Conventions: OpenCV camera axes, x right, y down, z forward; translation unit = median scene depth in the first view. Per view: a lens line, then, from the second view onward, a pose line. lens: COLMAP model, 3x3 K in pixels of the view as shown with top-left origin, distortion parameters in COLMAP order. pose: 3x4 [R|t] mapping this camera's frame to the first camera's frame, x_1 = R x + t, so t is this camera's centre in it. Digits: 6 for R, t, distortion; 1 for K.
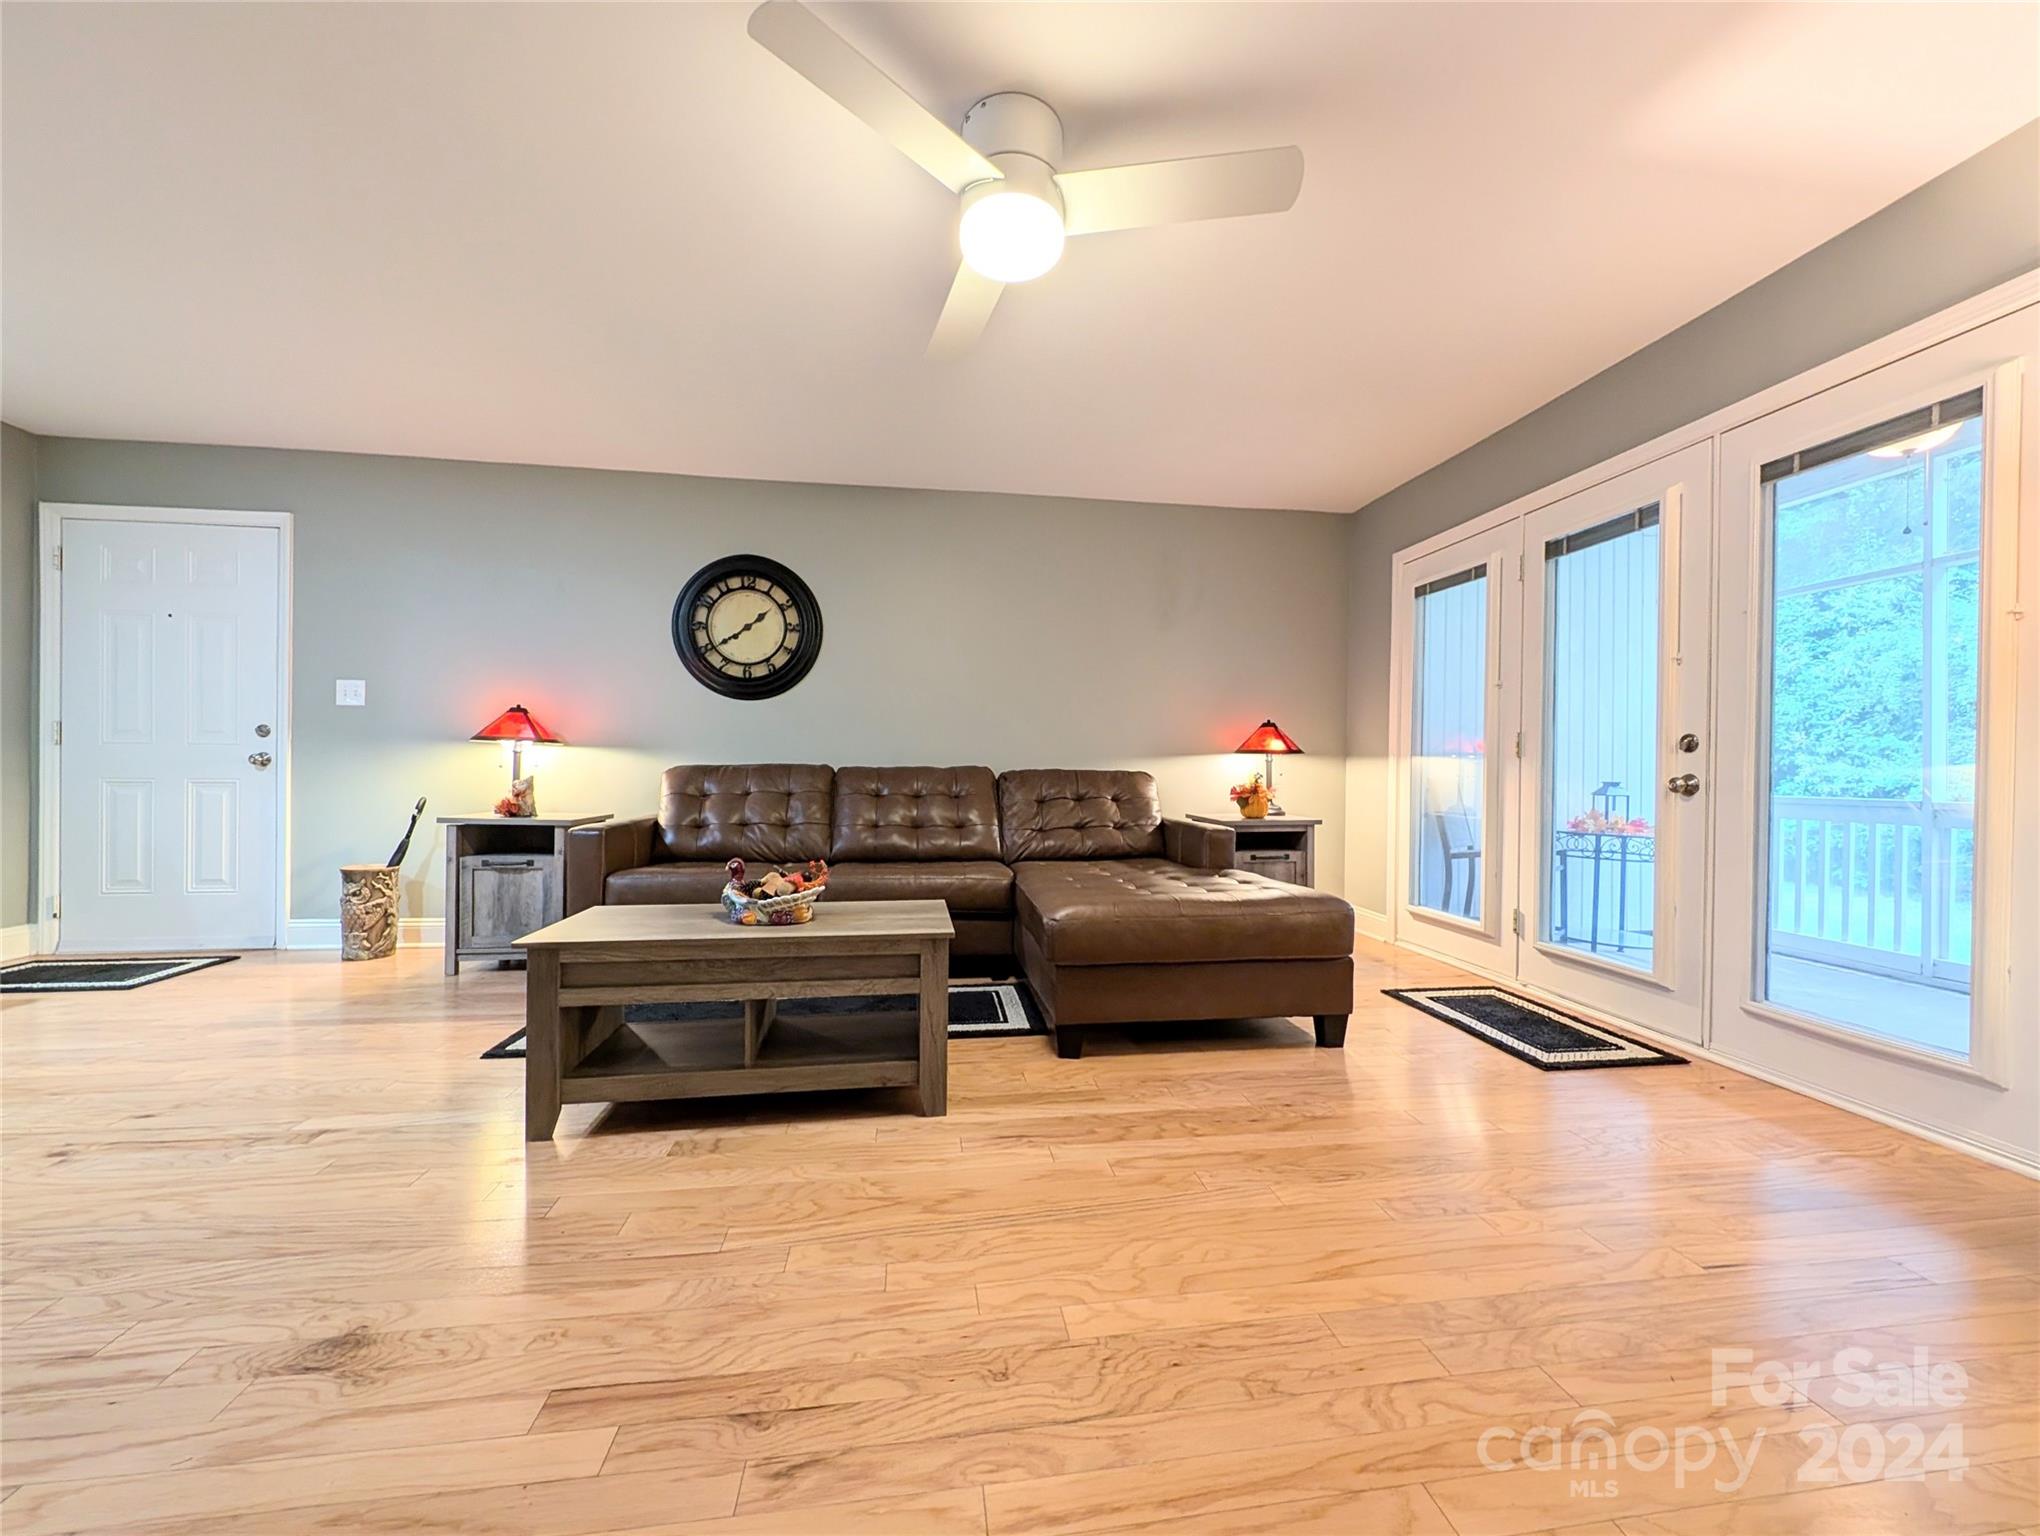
lens RADIAL K [[761.8, 0, 1030.9], [0, 761.8, 775.8], [0, 0, 1]] dist [0.007724, -0.003294]
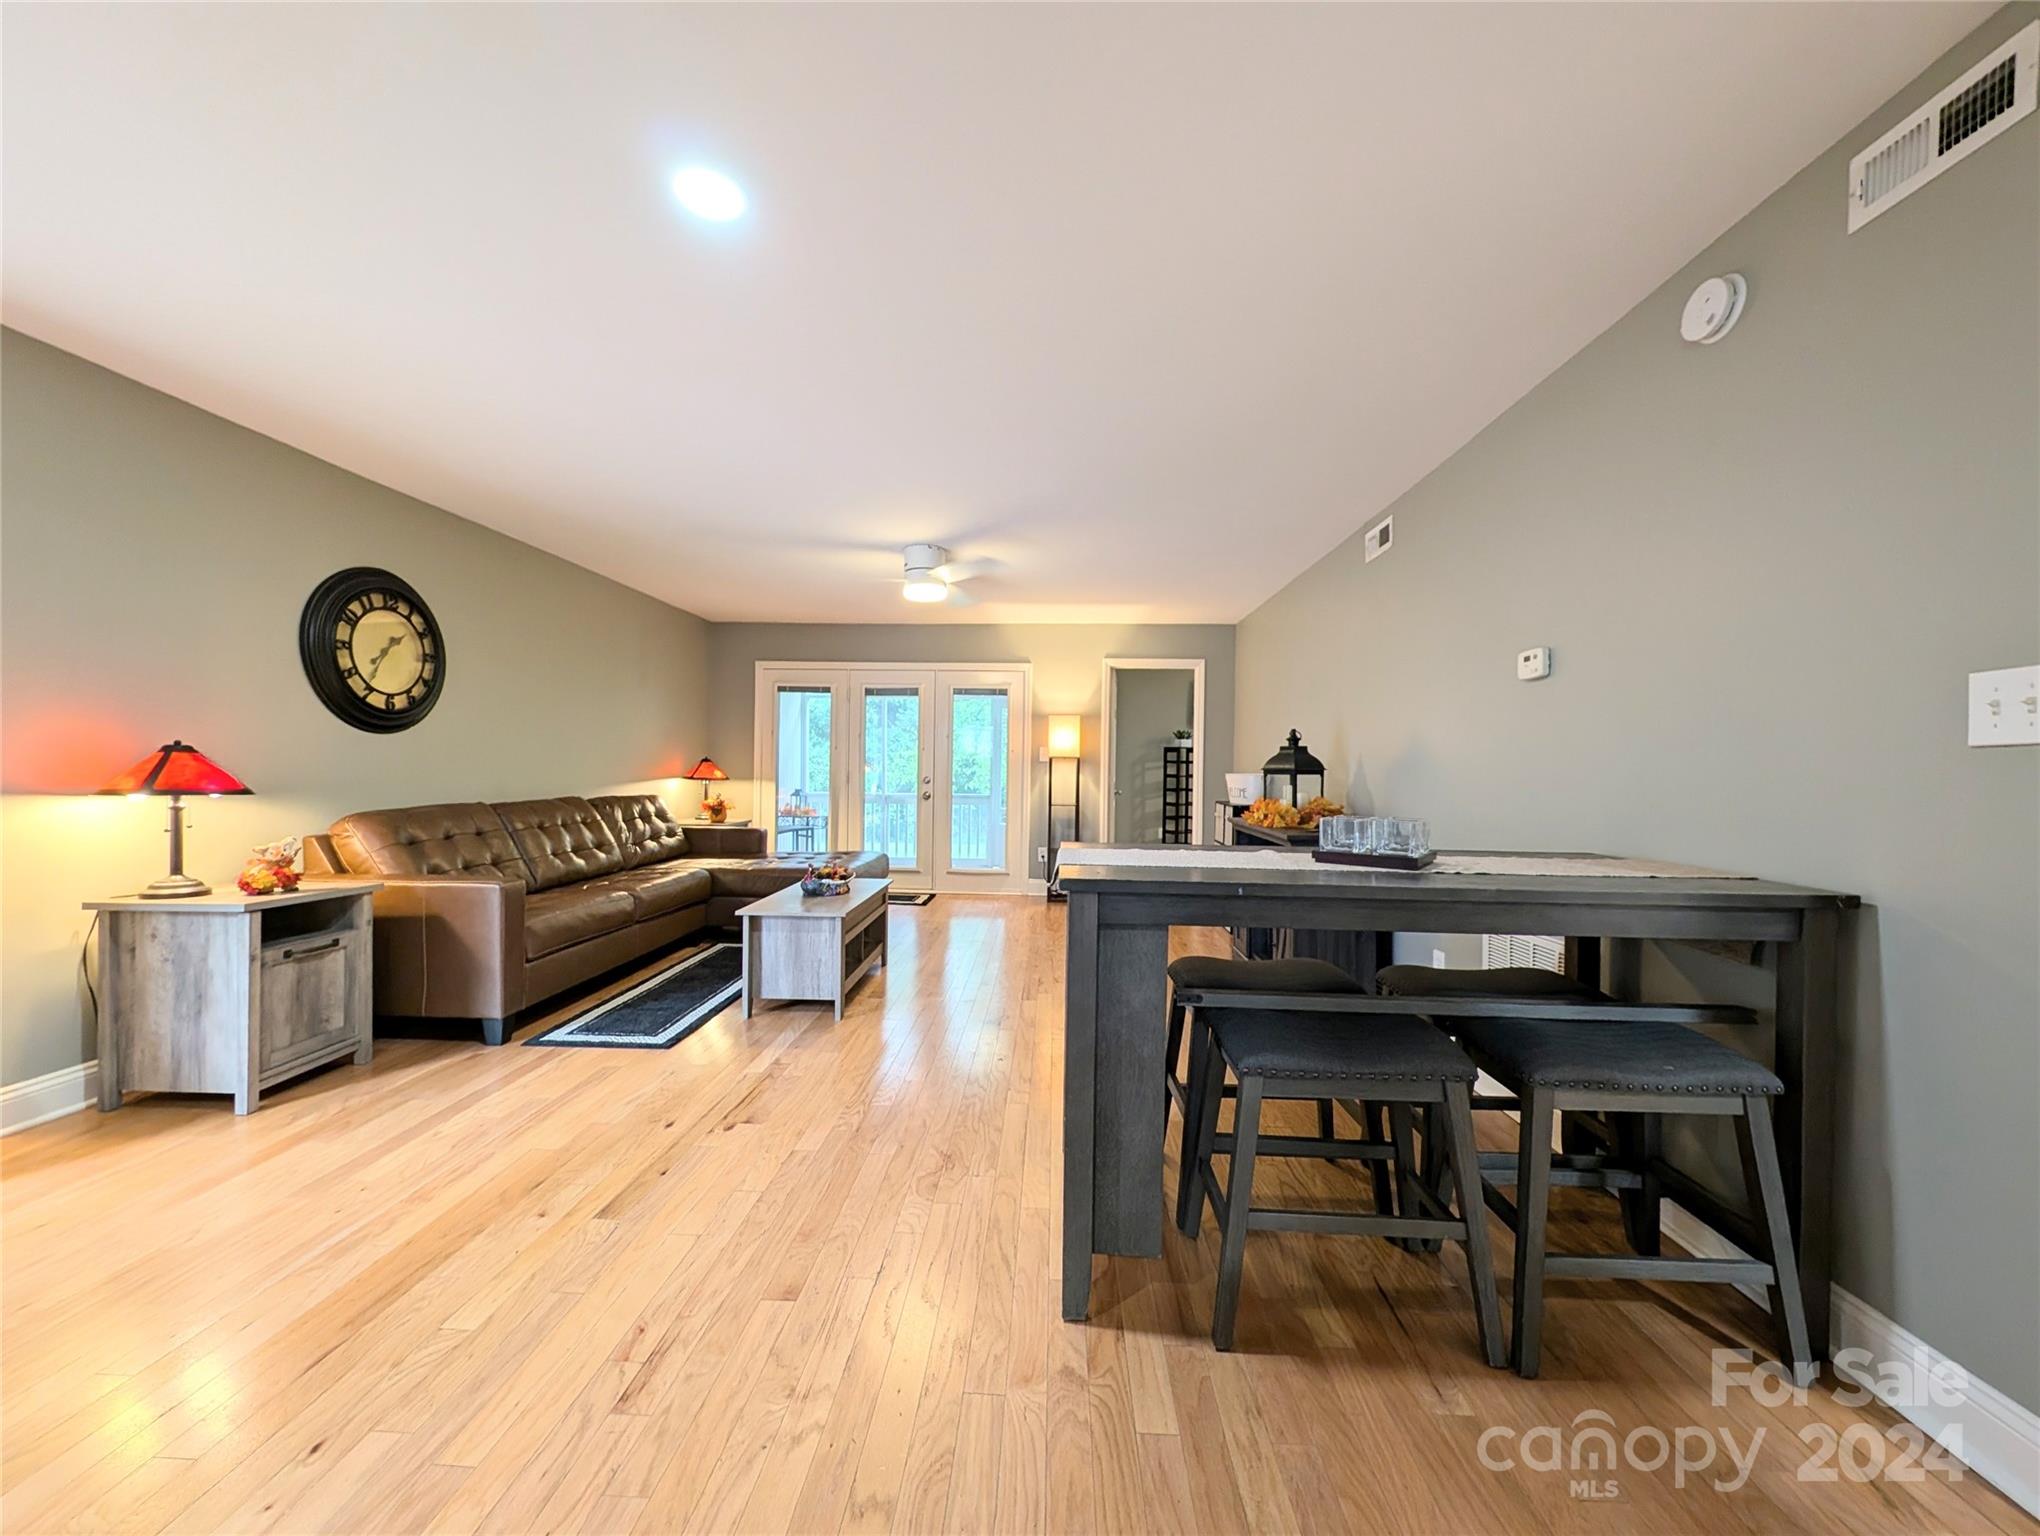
lens RADIAL K [[761.8, 0, 1016.8], [0, 761.8, 774.6], [0, 0, 1]] dist [0.007724, -0.003294]
pose [[0.191927, -0.016531, 0.981270, -1.158661], [-0.002696, 0.999845, 0.017371, -0.072435], [-0.981405, -0.005980, 0.191853, 0.109913]]
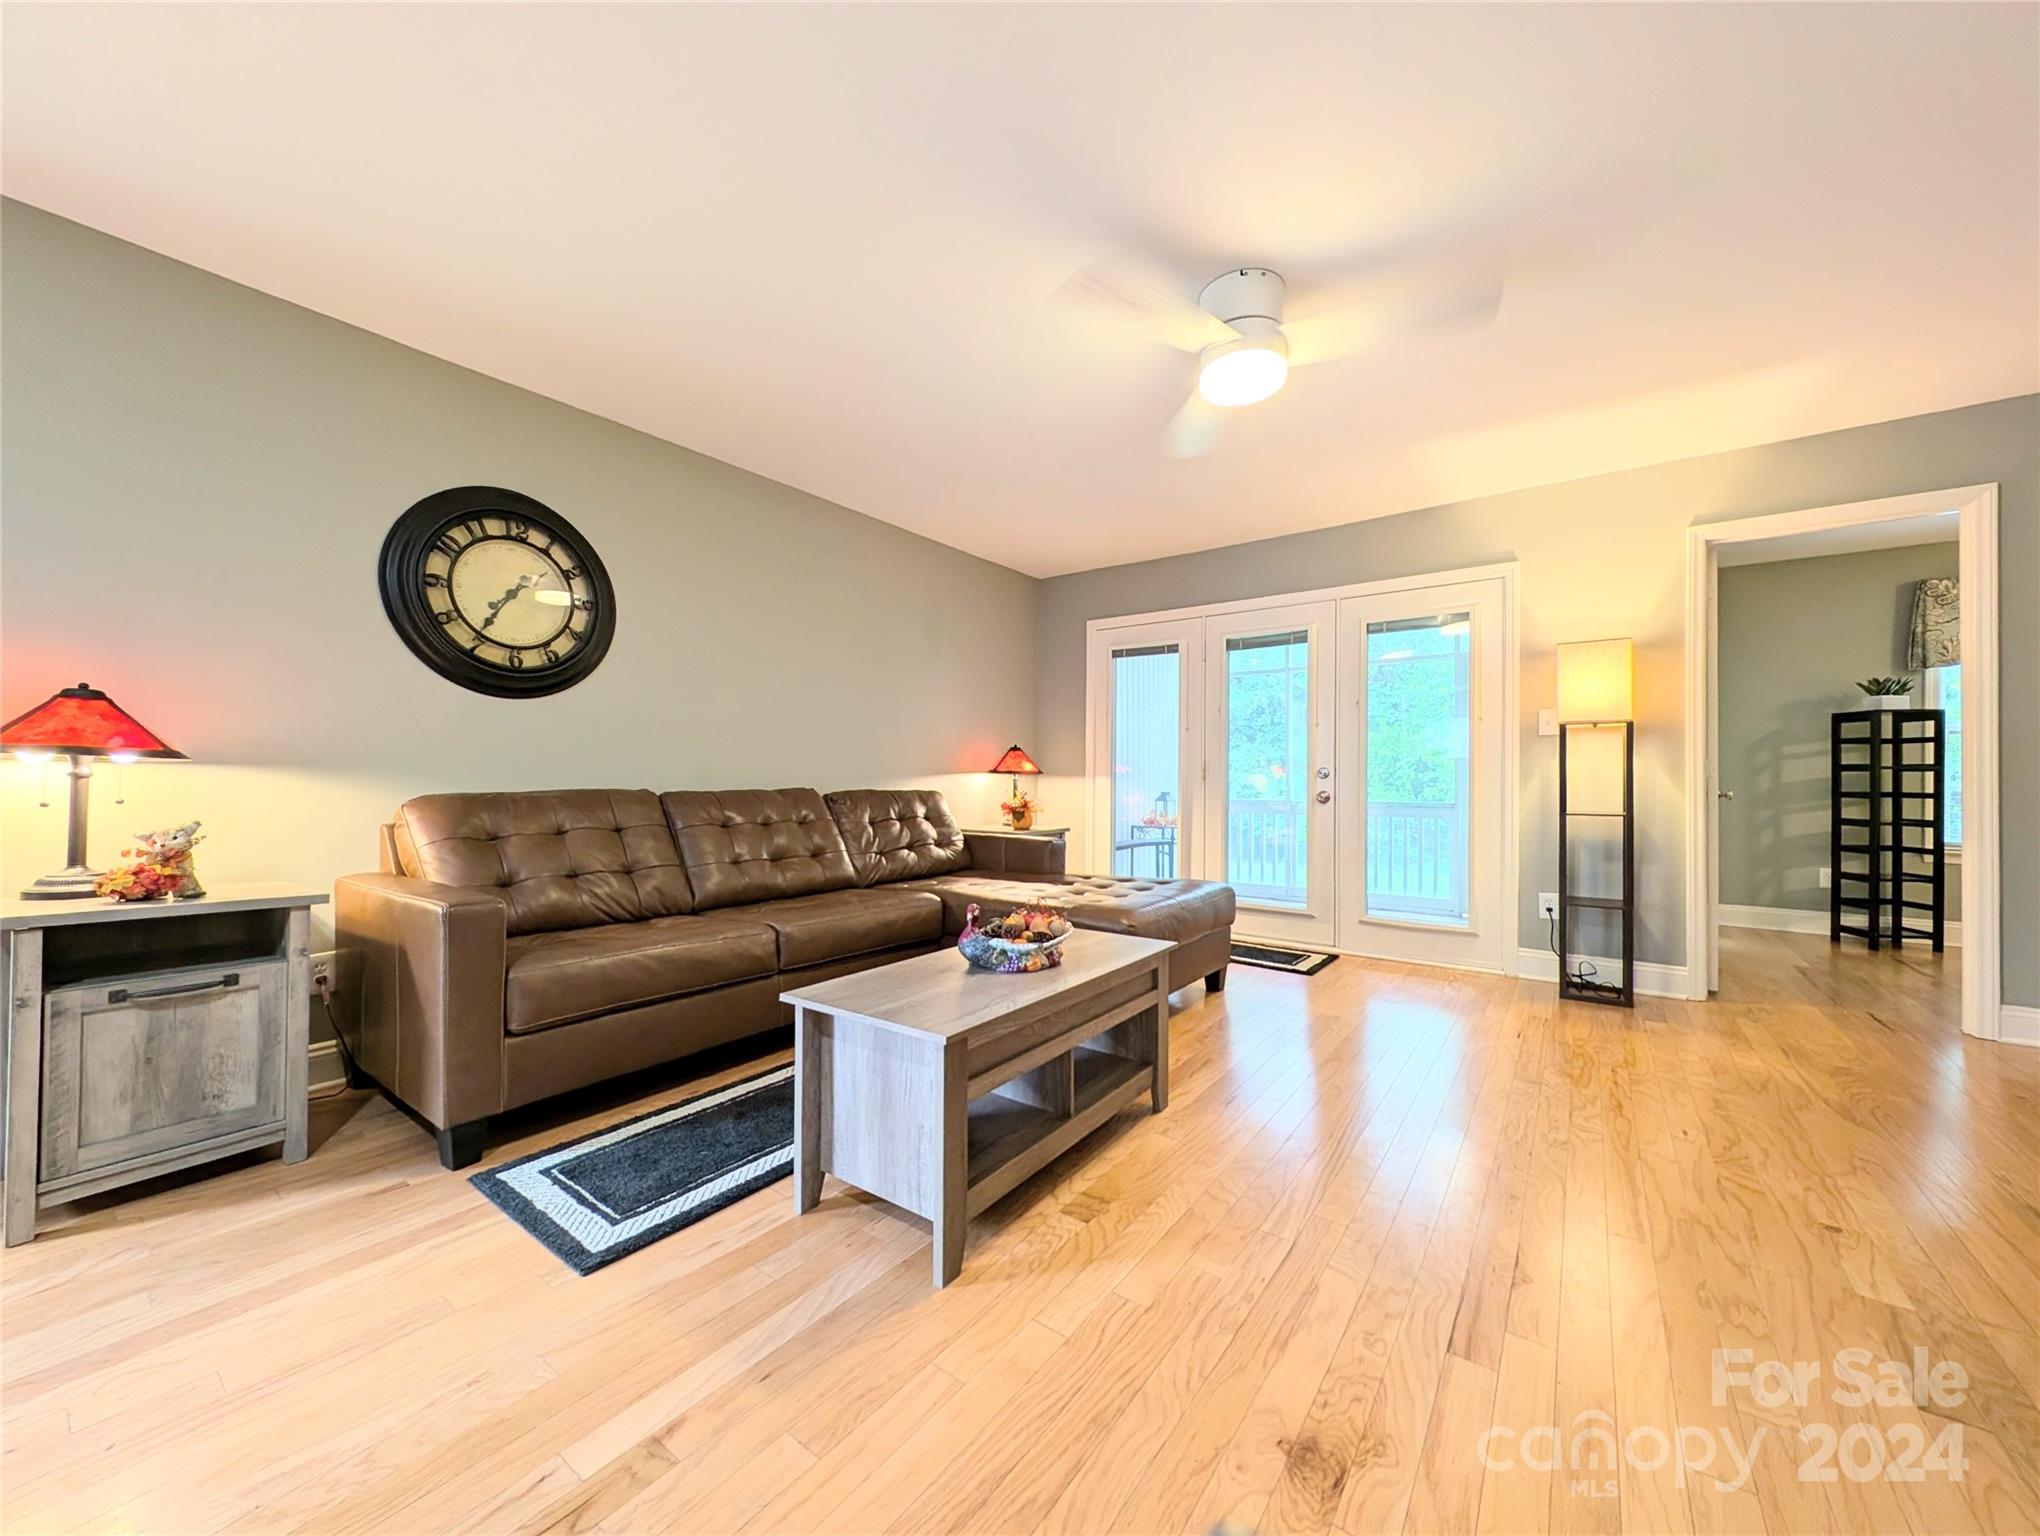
lens RADIAL K [[761.8, 0, 1018.3], [0, 761.8, 779.2], [0, 0, 1]] dist [0.007724, -0.003294]
pose [[0.701553, -0.005082, 0.712599, -0.570709], [0.009362, 0.999954, -0.002085, -0.020382], [-0.712556, 0.008134, 0.701569, 0.187150]]
